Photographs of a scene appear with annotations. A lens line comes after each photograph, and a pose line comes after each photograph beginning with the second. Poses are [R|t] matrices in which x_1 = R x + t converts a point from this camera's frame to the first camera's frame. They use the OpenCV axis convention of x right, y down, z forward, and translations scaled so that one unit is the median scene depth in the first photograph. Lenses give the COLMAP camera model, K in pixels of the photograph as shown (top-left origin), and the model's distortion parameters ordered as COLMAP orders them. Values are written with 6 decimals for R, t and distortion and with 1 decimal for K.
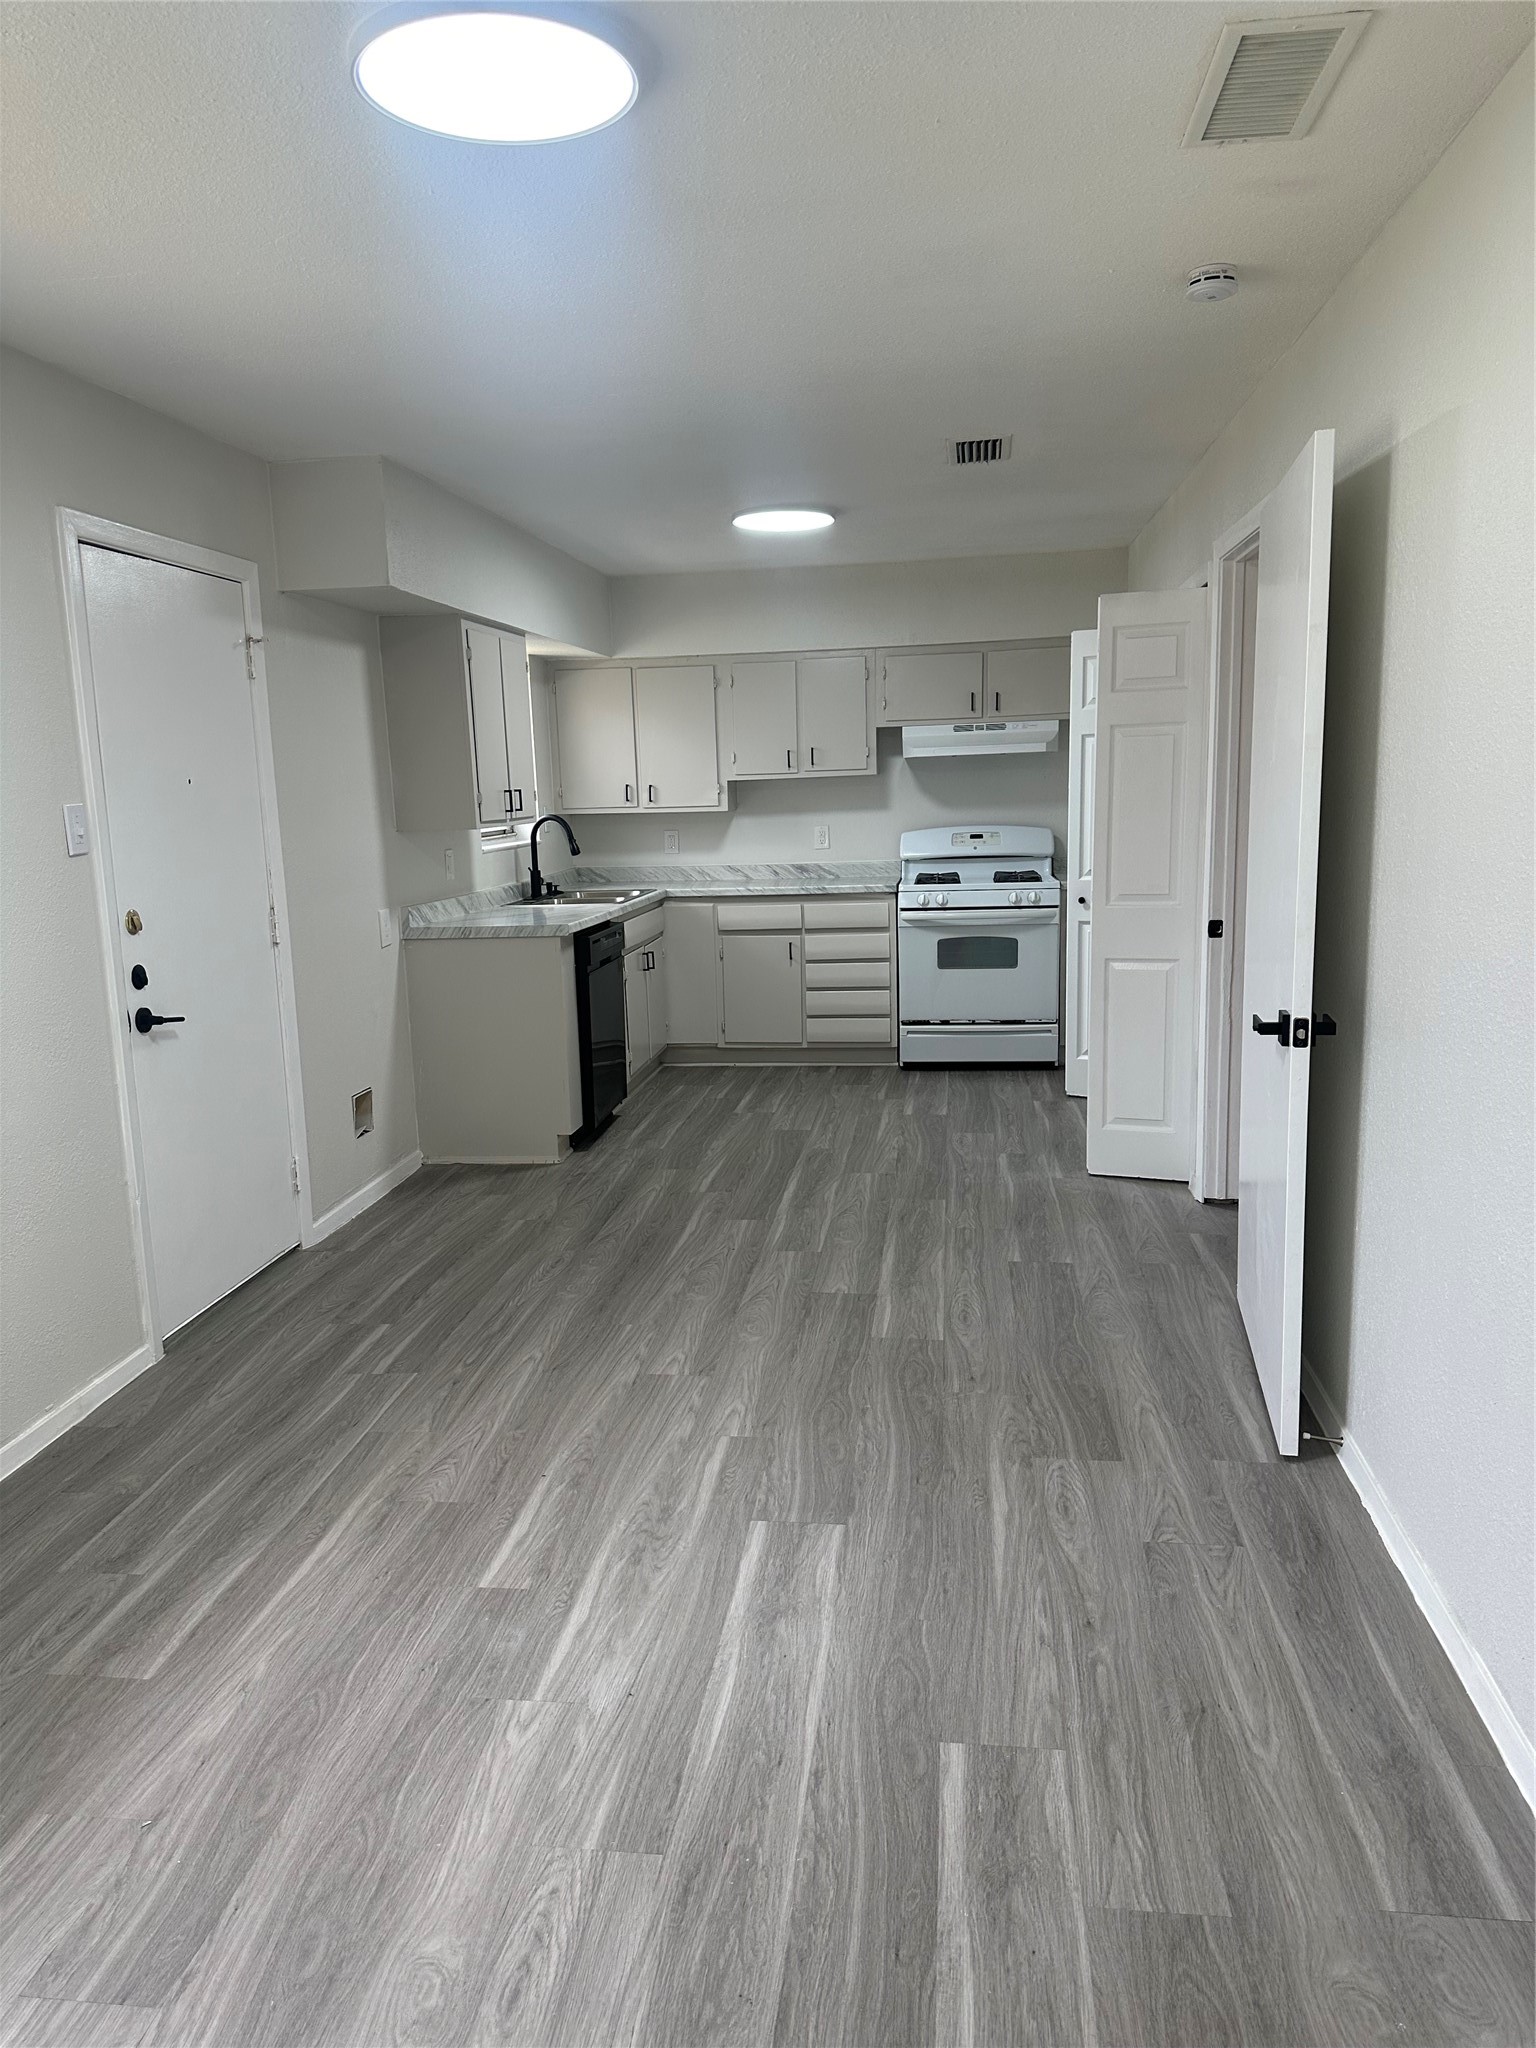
lens RADIAL K [[1428.6, 0, 768.0], [0, 1428.6, 1024.0], [0, 0, 1]] dist [0.142184, -0.253198]
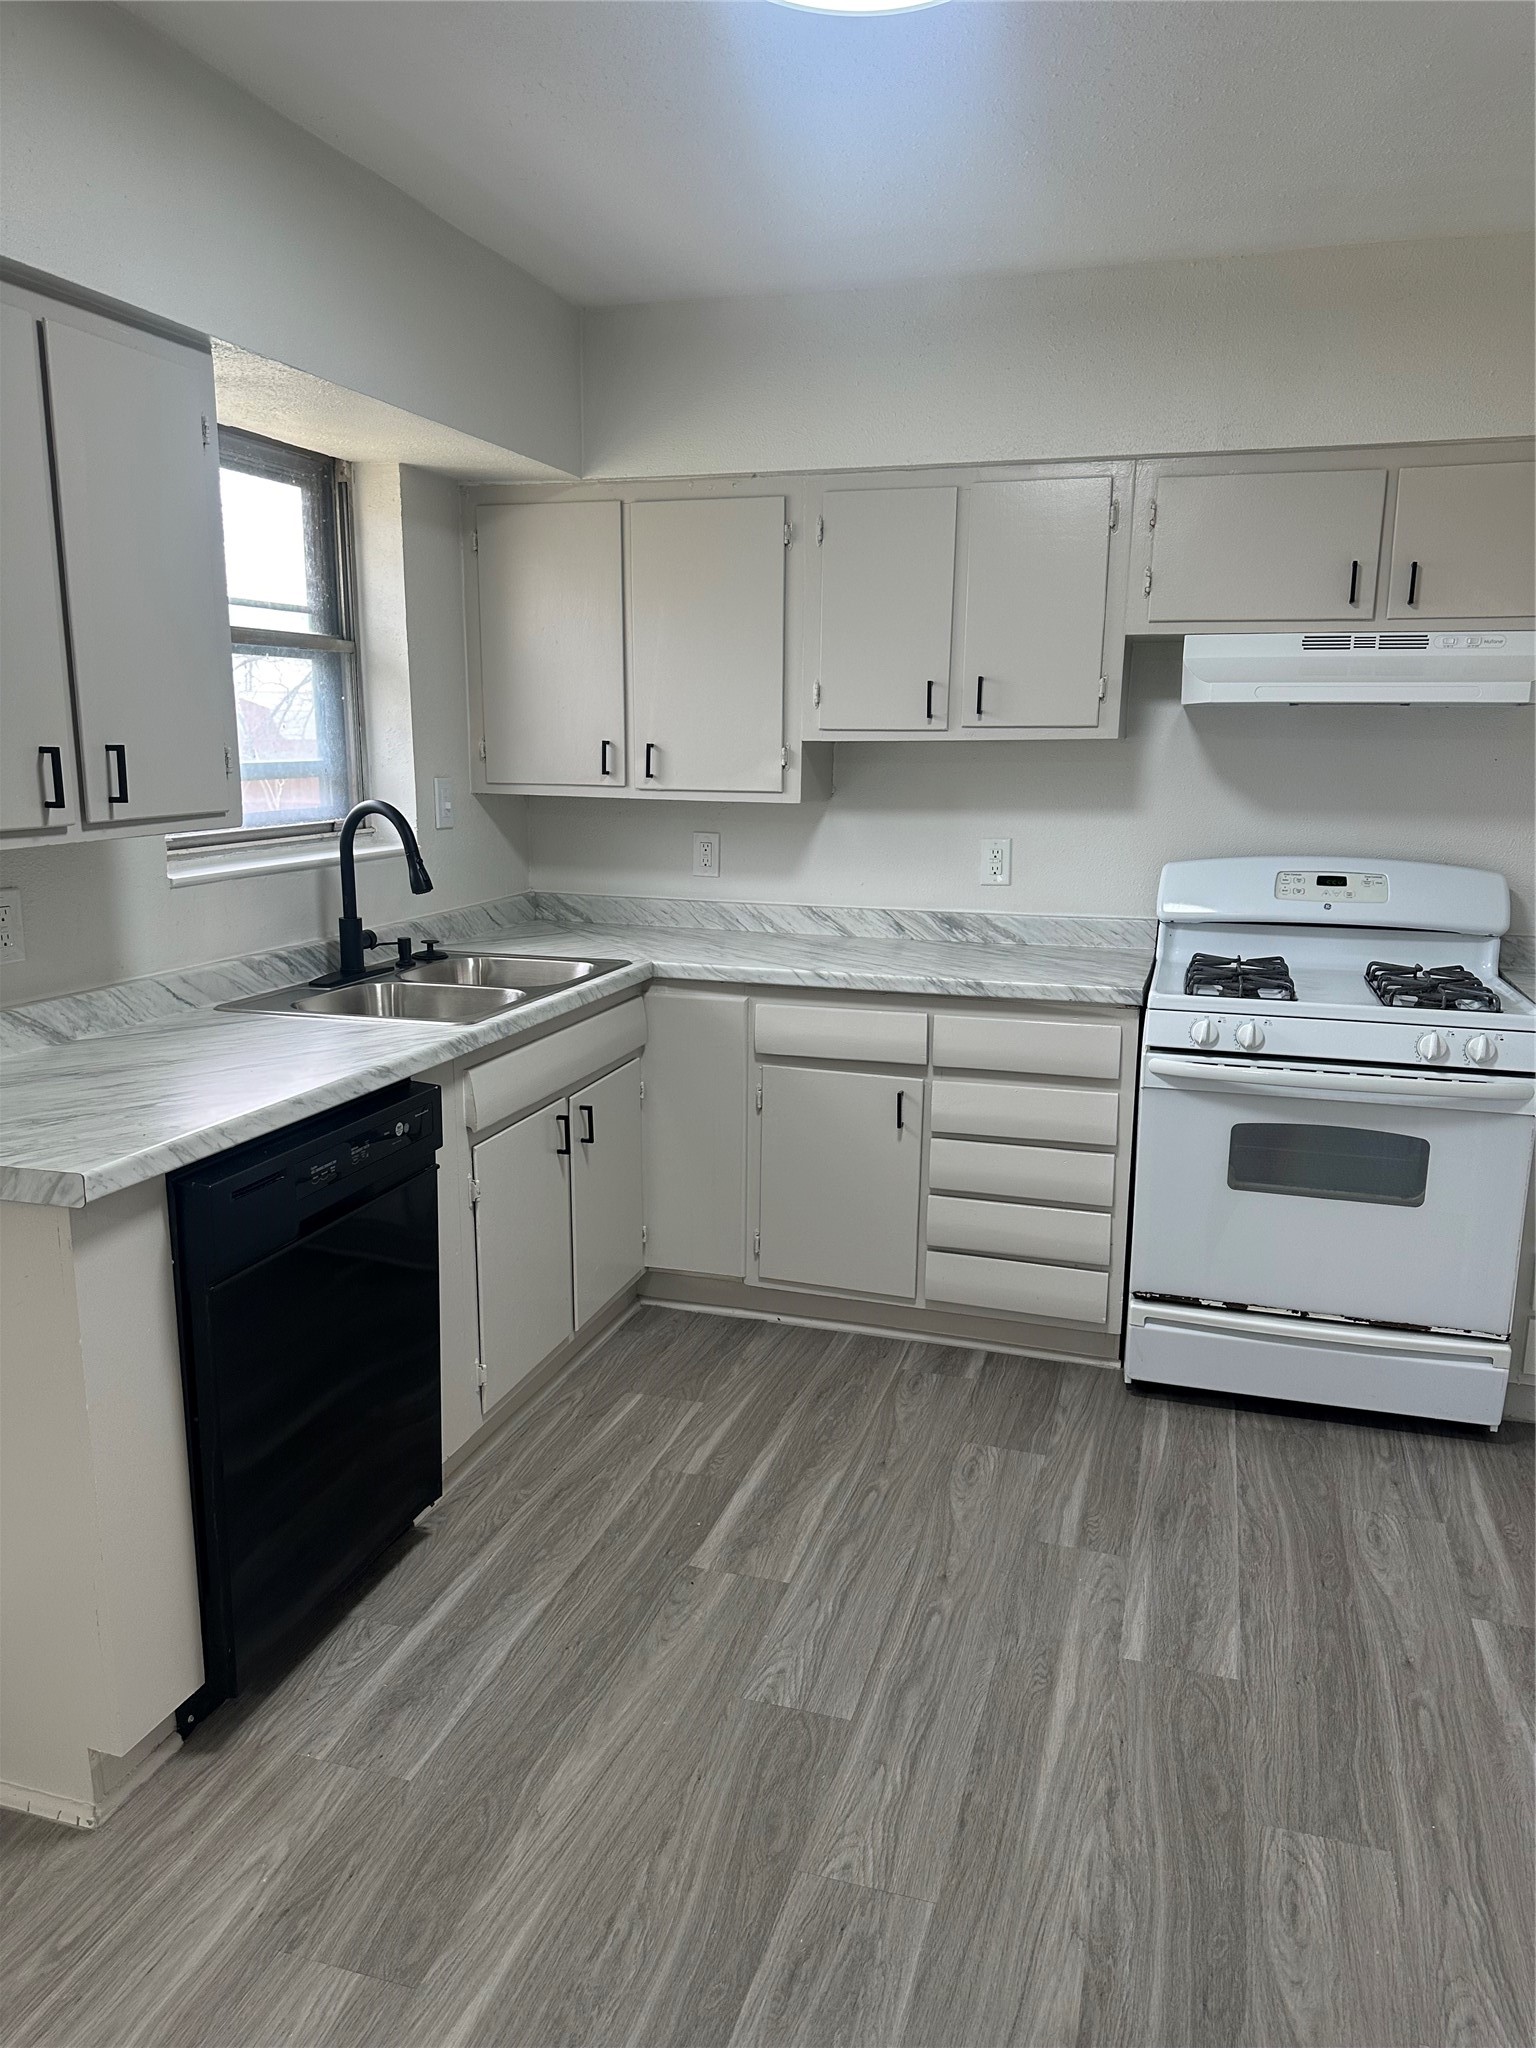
lens RADIAL K [[1428.6, 0, 768.0], [0, 1428.6, 1024.0], [0, 0, 1]] dist [0.142184, -0.253198]
pose [[0.985076, 0.070543, -0.156998, 0.044747], [-0.065383, 0.997144, 0.037799, -0.093768], [0.159216, -0.026970, 0.986875, 0.527020]]
